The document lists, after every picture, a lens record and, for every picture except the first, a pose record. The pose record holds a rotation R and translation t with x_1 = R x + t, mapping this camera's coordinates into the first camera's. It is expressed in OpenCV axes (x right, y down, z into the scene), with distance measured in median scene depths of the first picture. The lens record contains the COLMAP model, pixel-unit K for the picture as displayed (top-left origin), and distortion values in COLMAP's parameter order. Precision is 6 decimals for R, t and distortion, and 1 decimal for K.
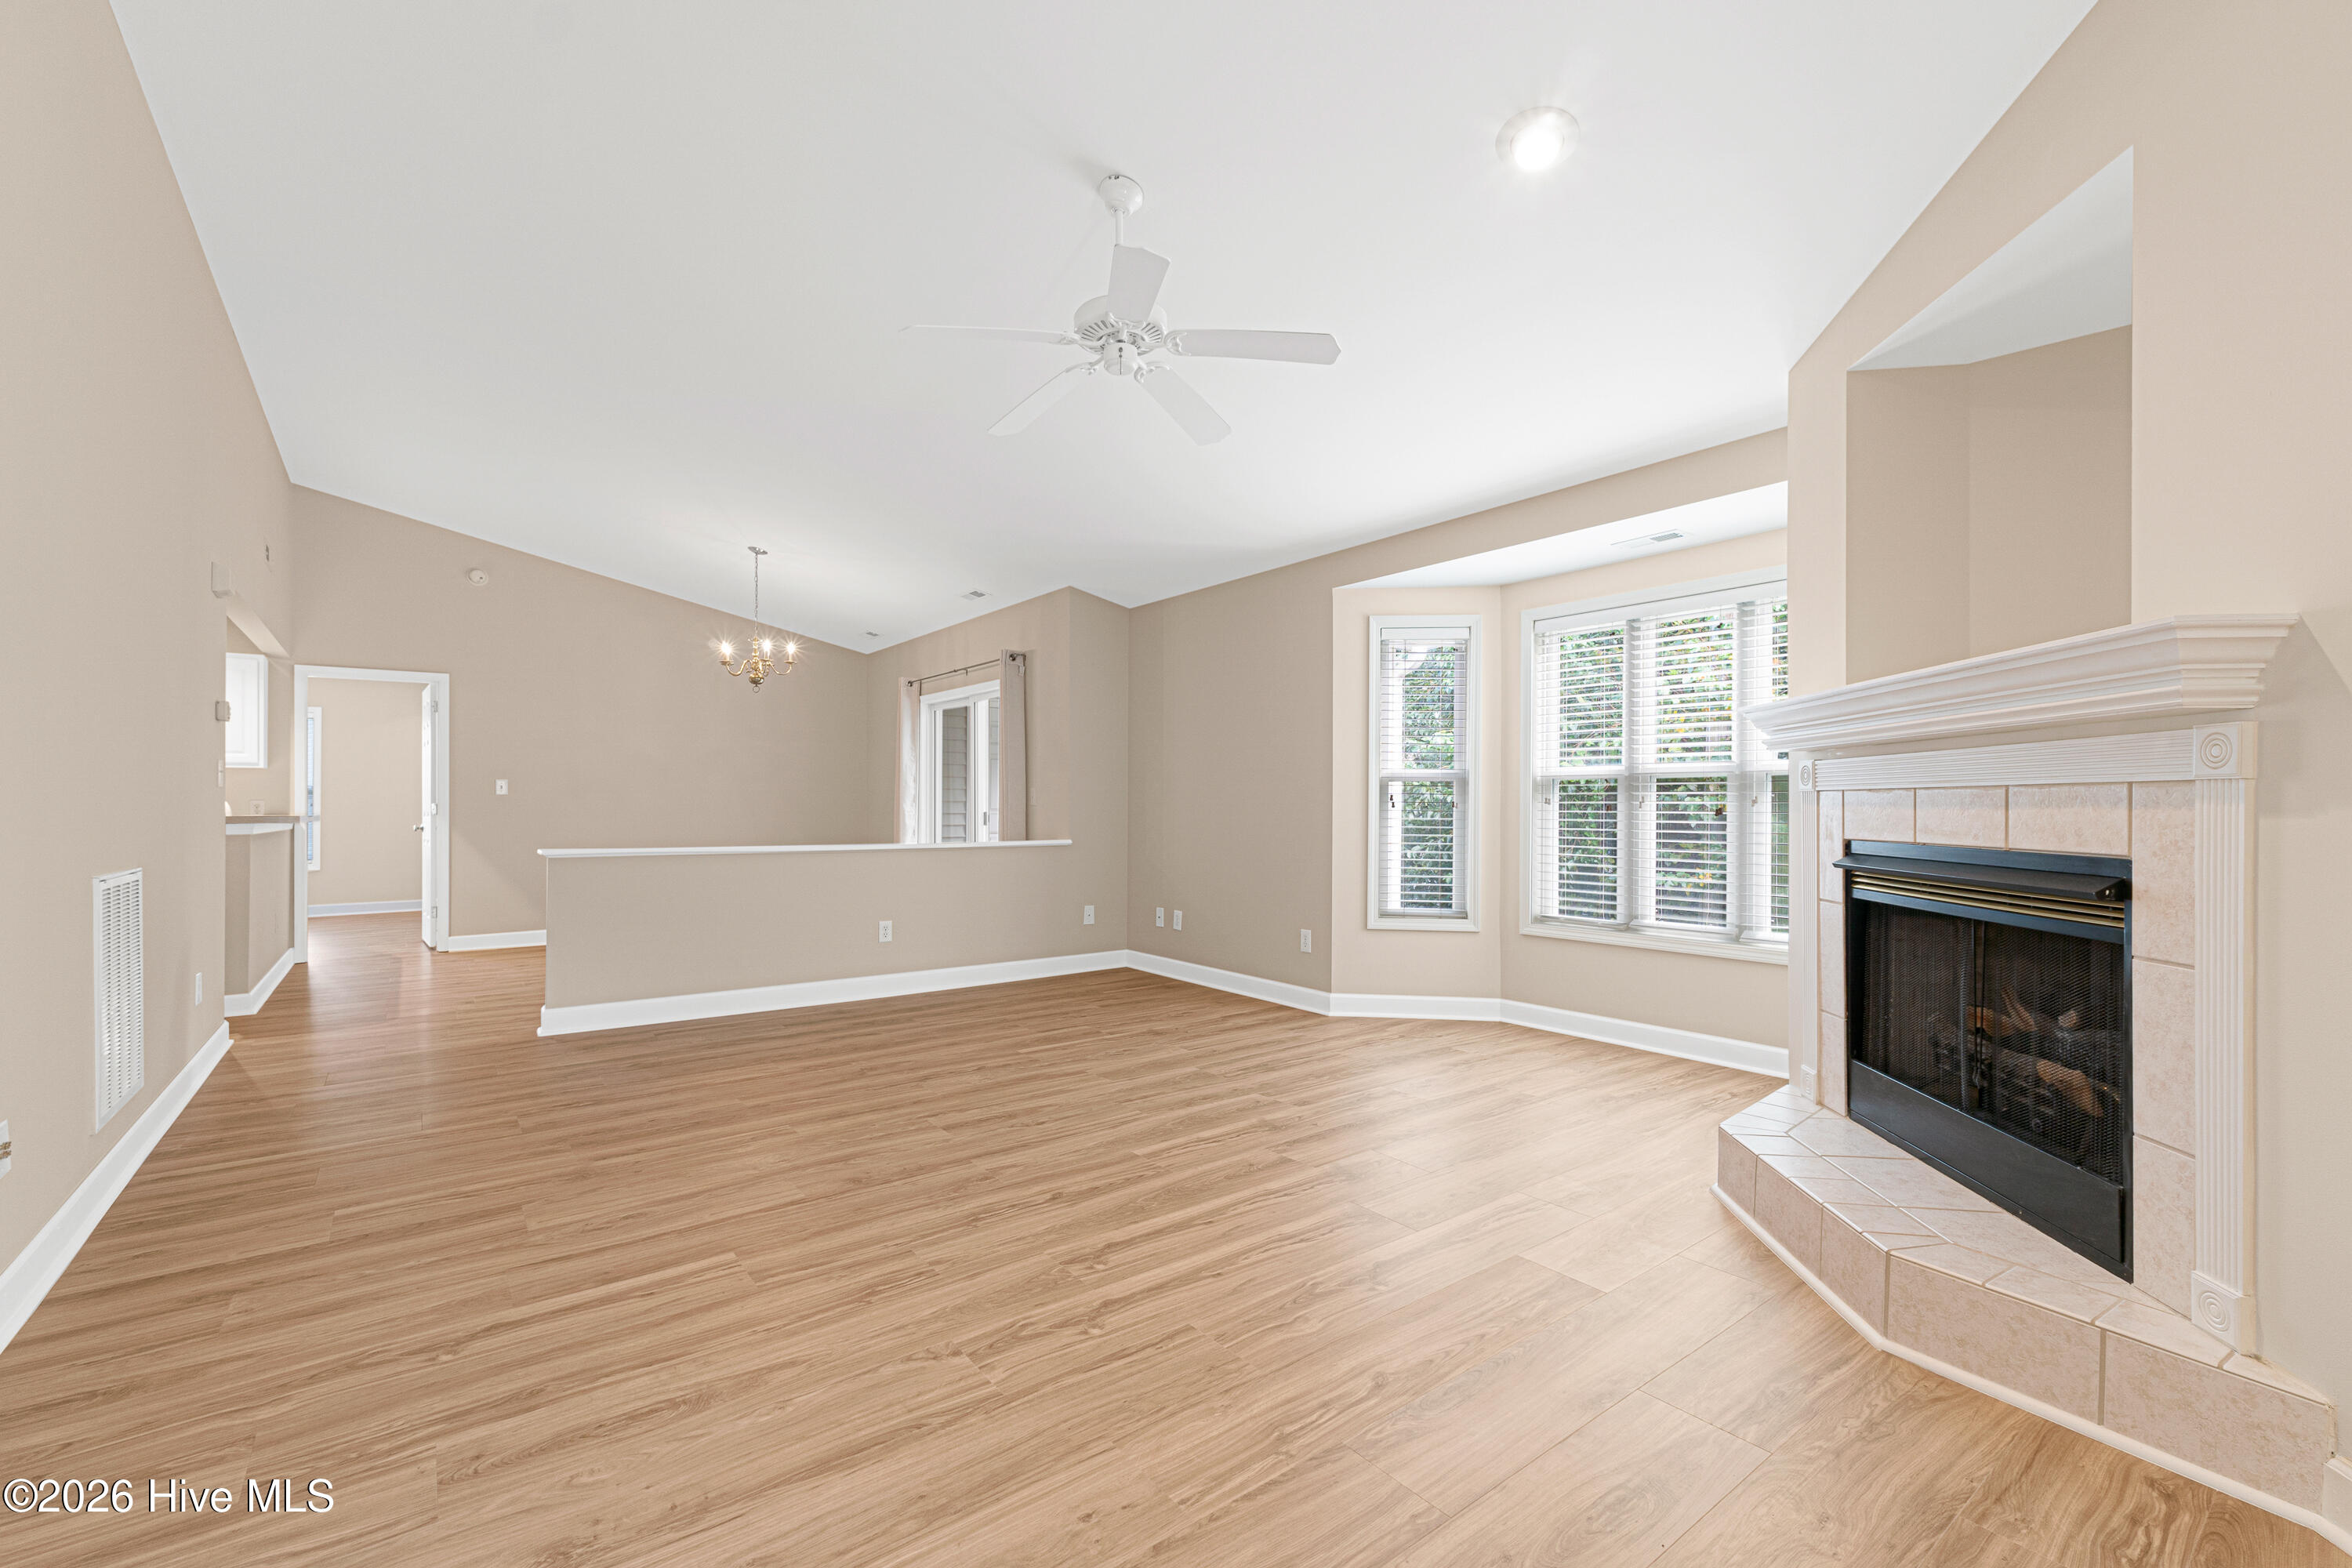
lens RADIAL K [[1005.6, 0, 1195.6], [0, 1005.6, 802.6], [0, 0, 1]] dist [0.001626, 0.001192]
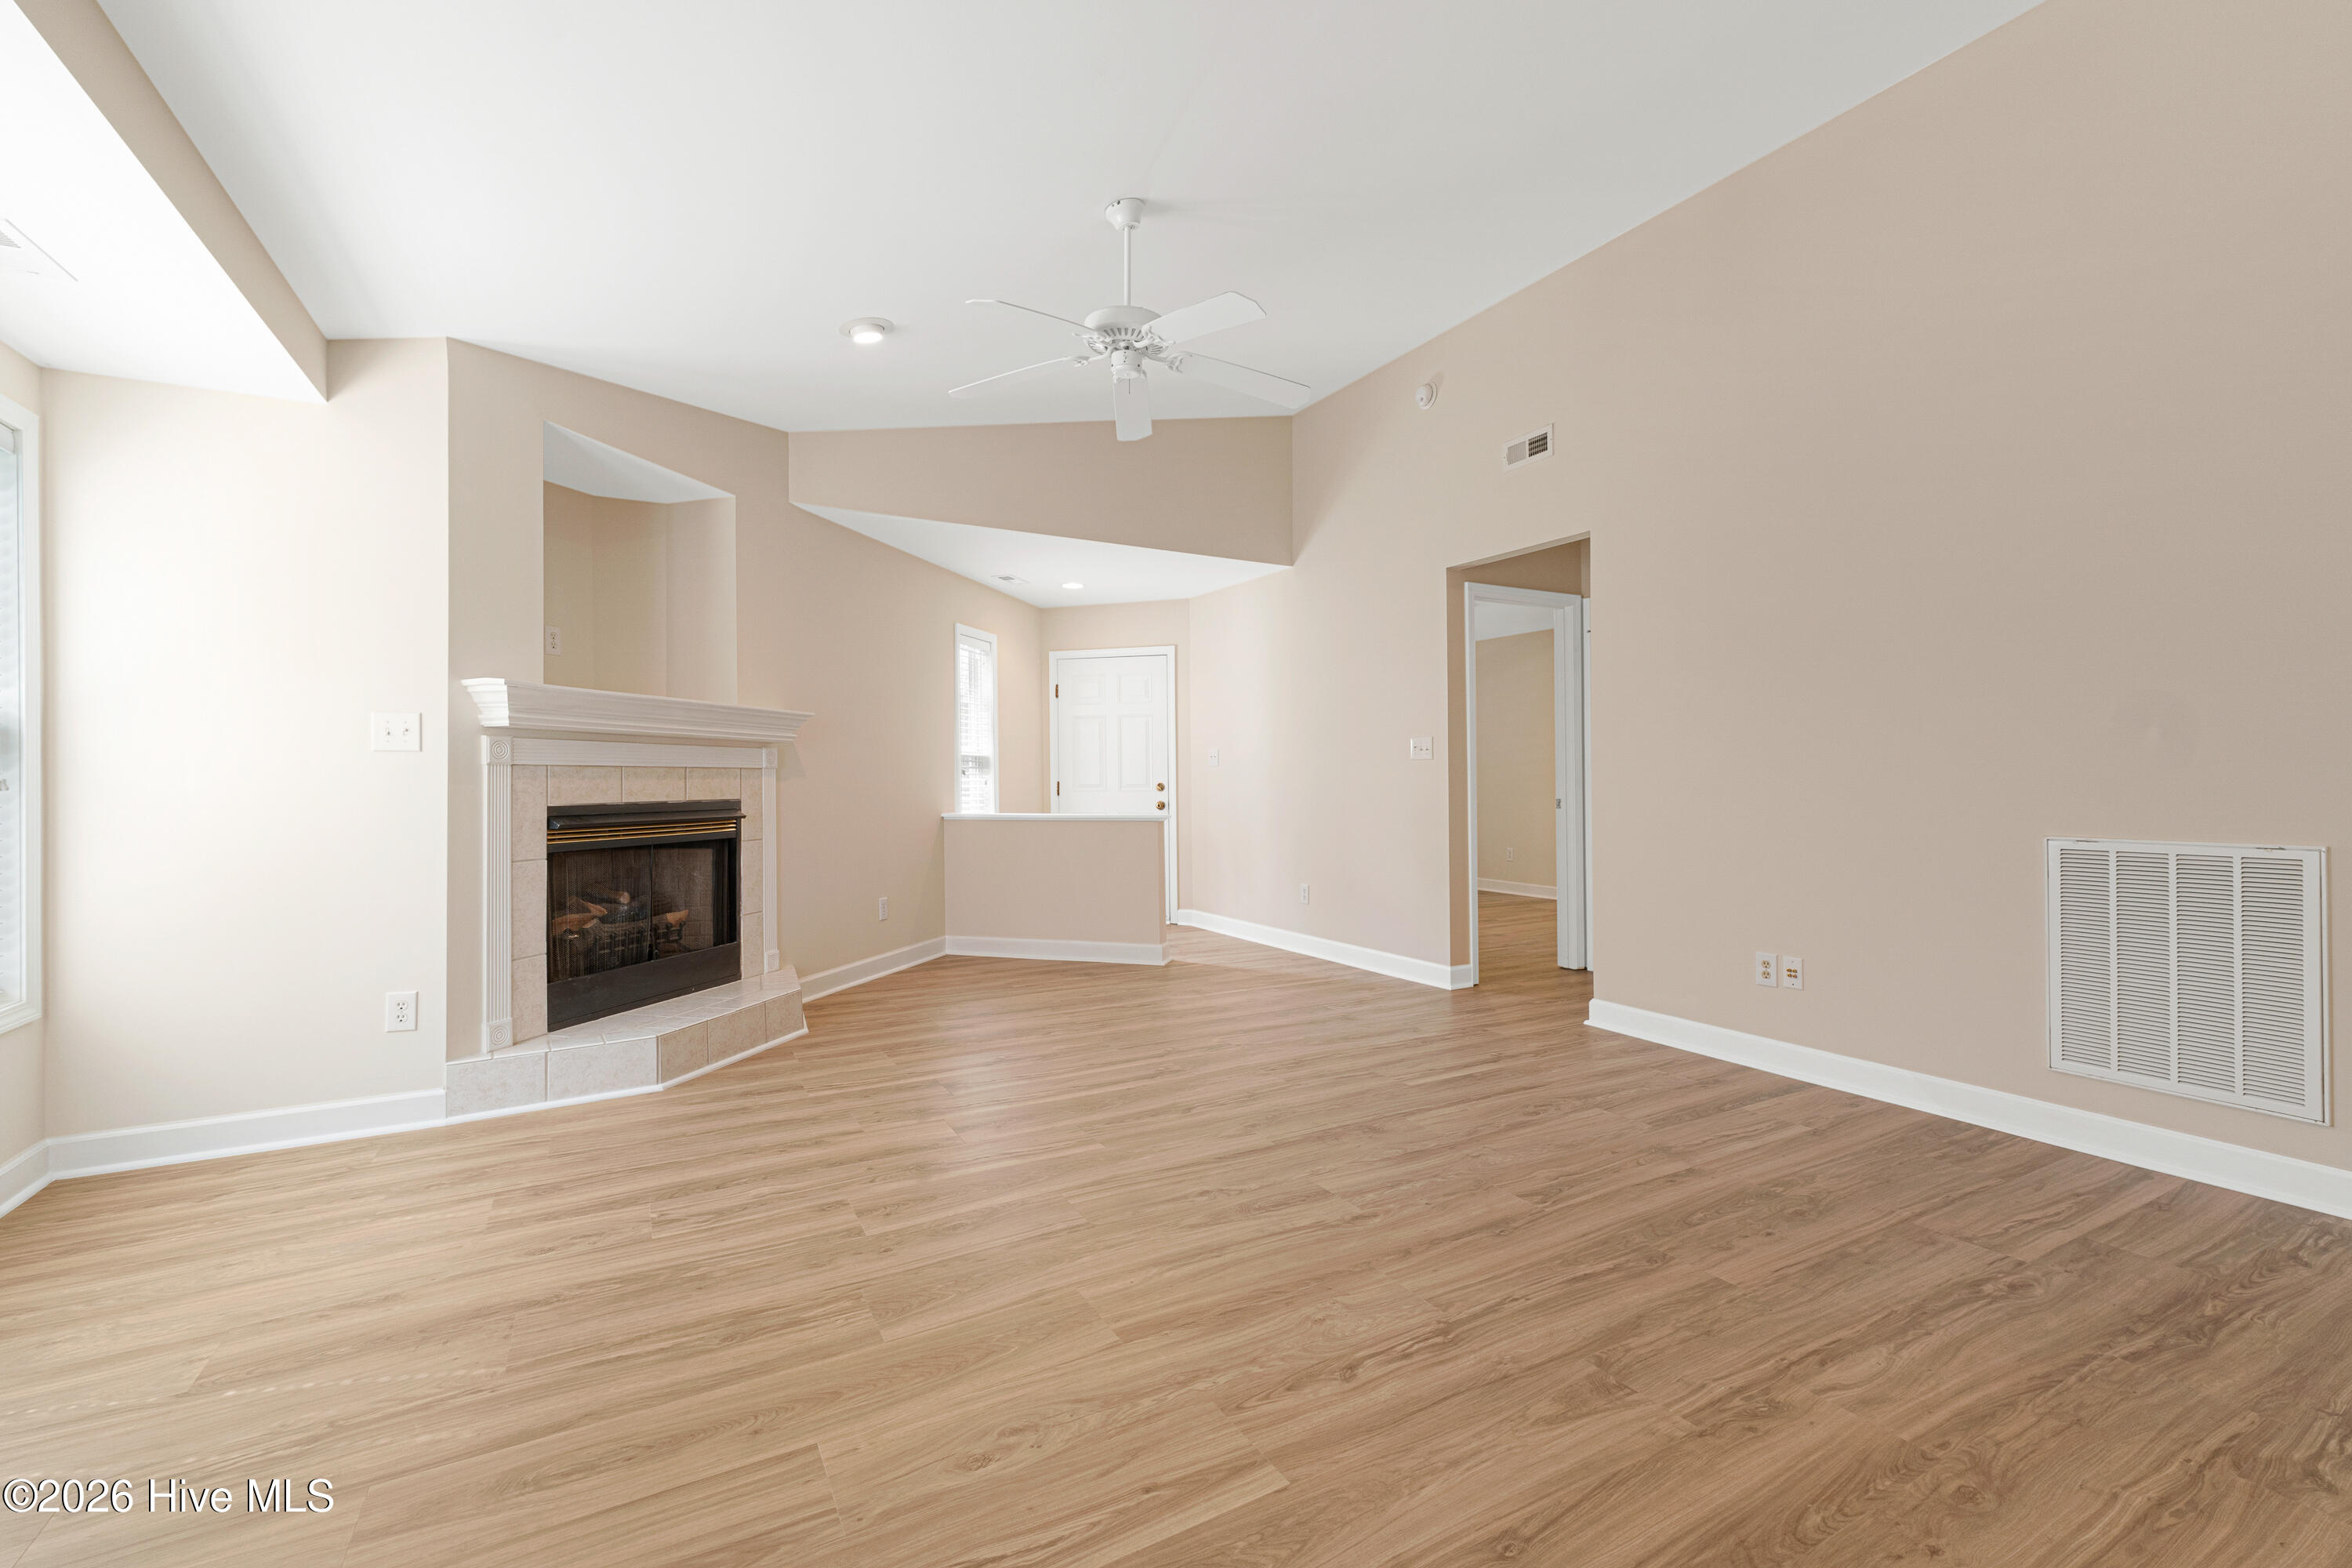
lens RADIAL K [[1005.6, 0, 1182.0], [0, 1005.6, 764.8], [0, 0, 1]] dist [0.001626, 0.001192]
pose [[-0.988030, 0.005922, 0.154145, -0.328258], [0.003446, 0.999861, -0.016323, 0.010025], [-0.154221, -0.015597, -0.987913, 2.254806]]
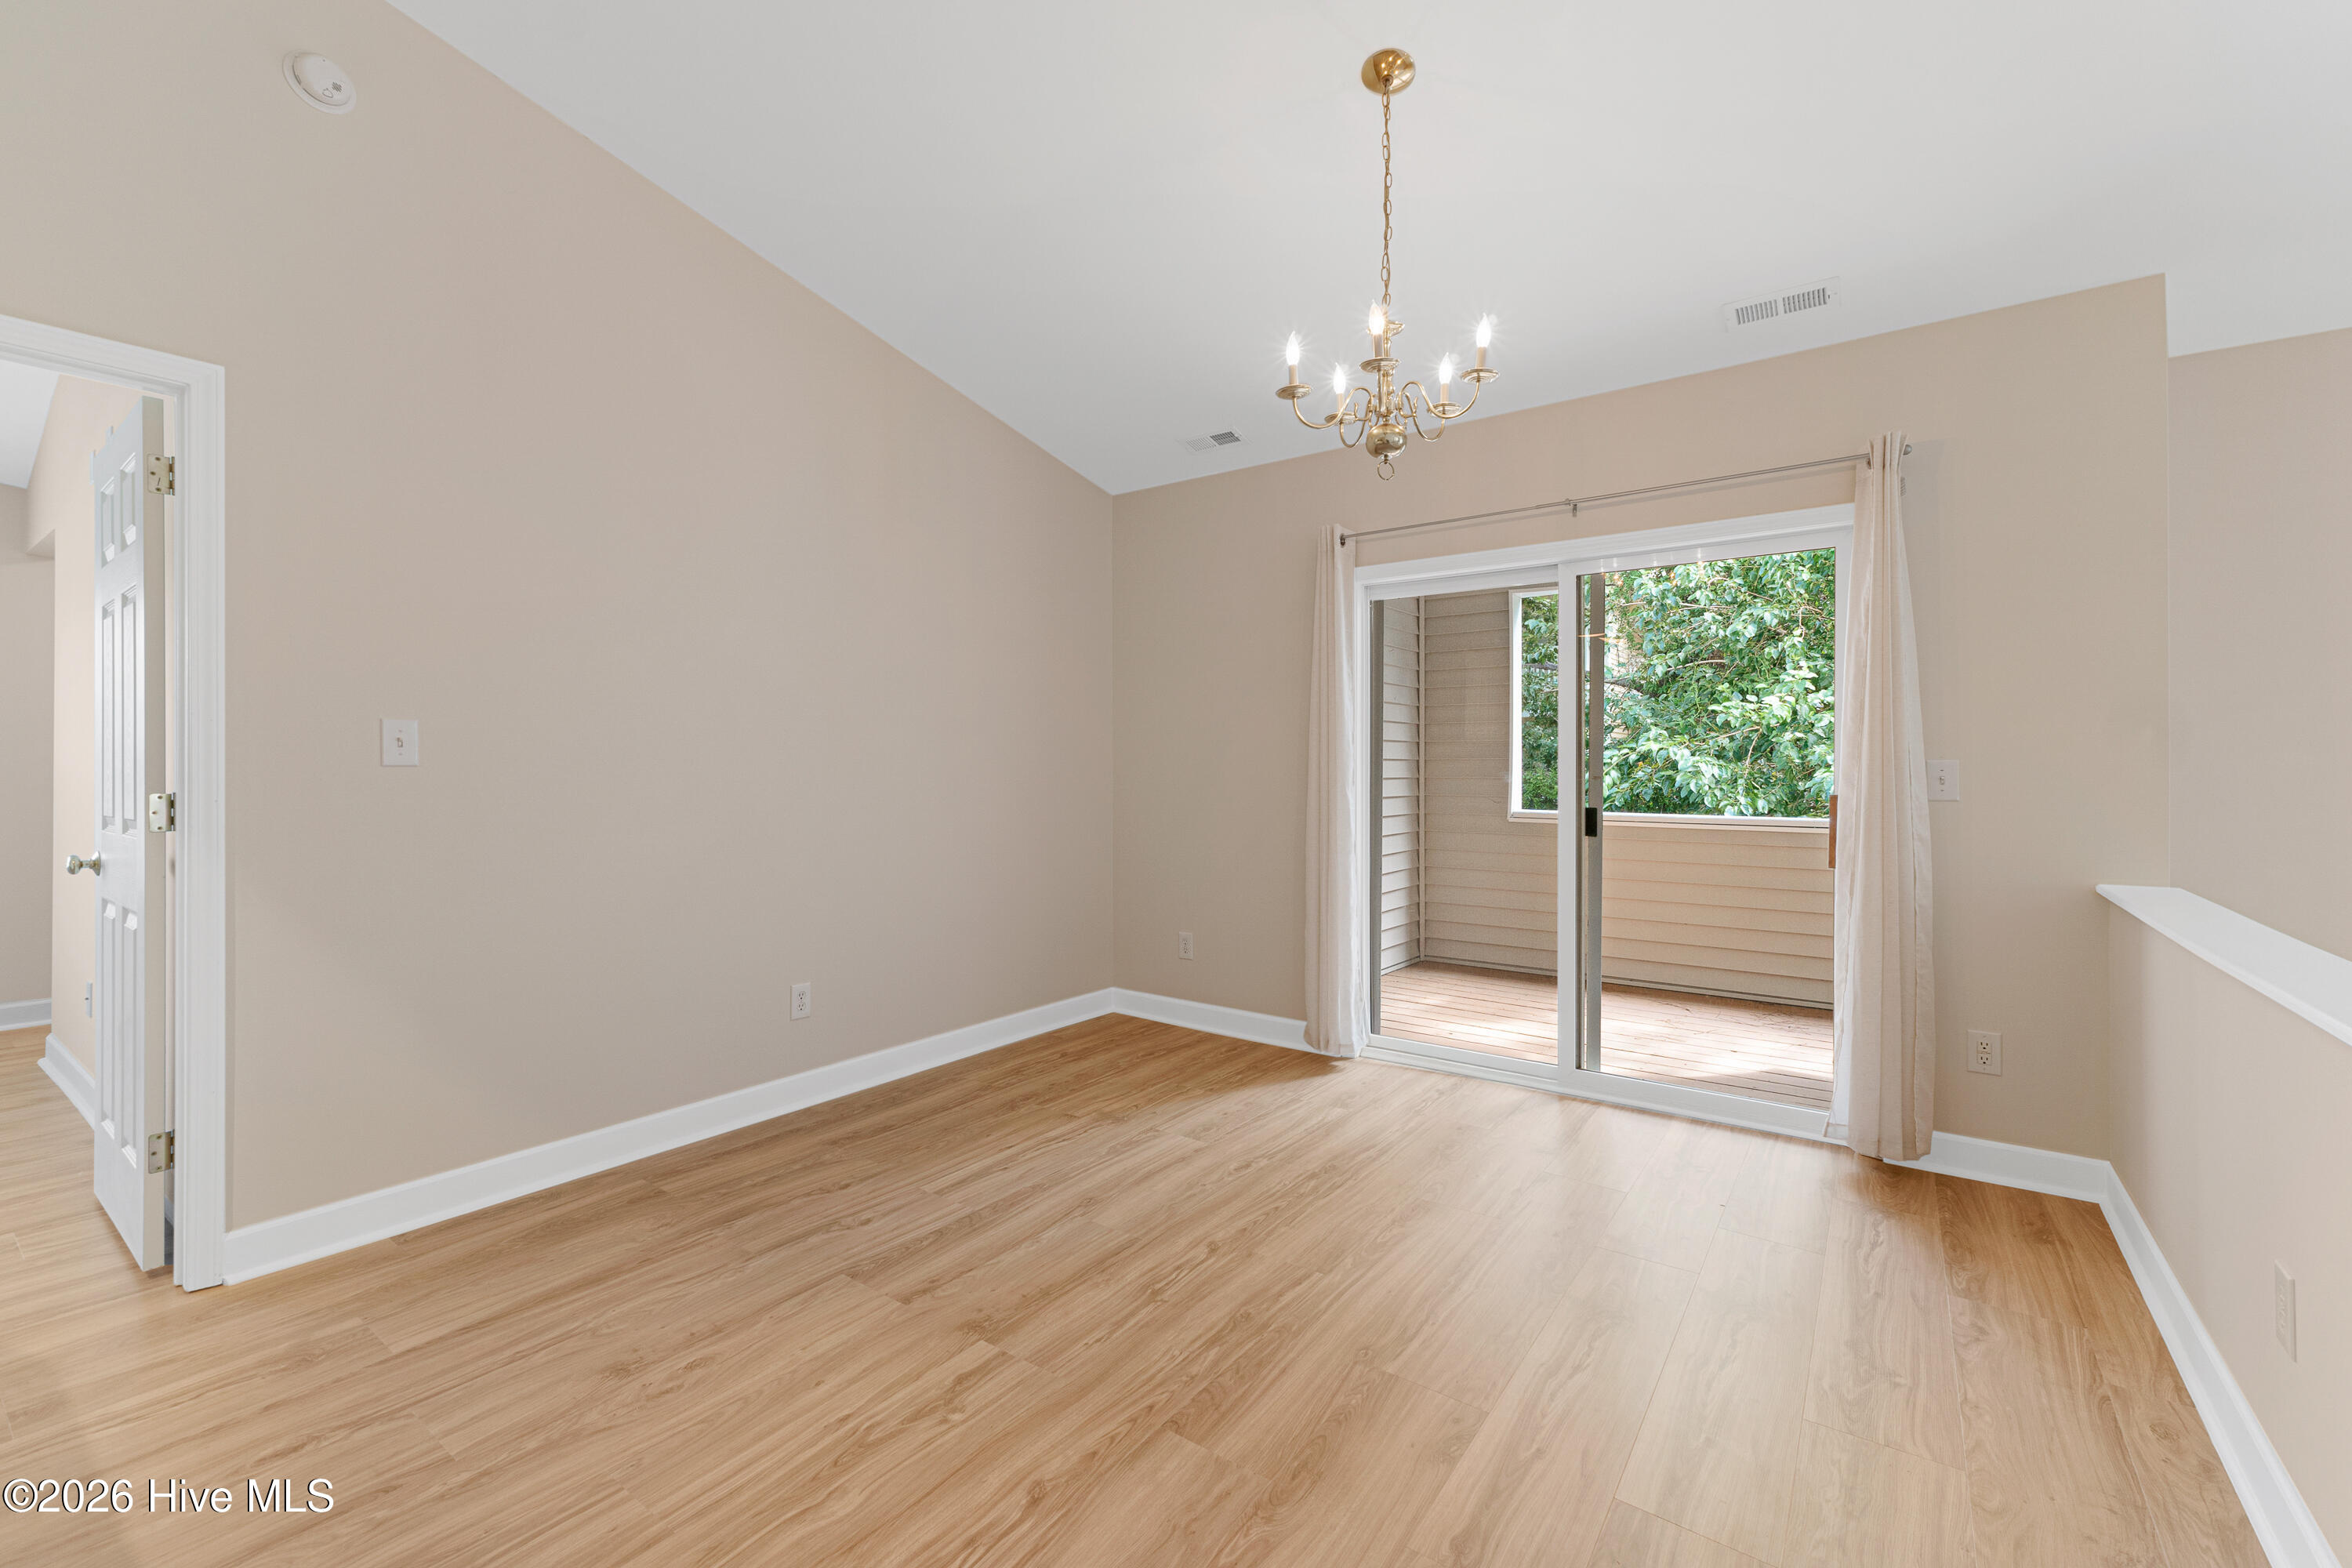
lens RADIAL K [[1005.6, 0, 1159.6], [0, 1005.6, 803.2], [0, 0, 1]] dist [0.001626, 0.001192]
pose [[0.961262, -0.003878, 0.275609, -1.517592], [-0.005855, 0.999388, 0.034481, -0.022368], [-0.275574, -0.034759, 0.960651, 1.720641]]
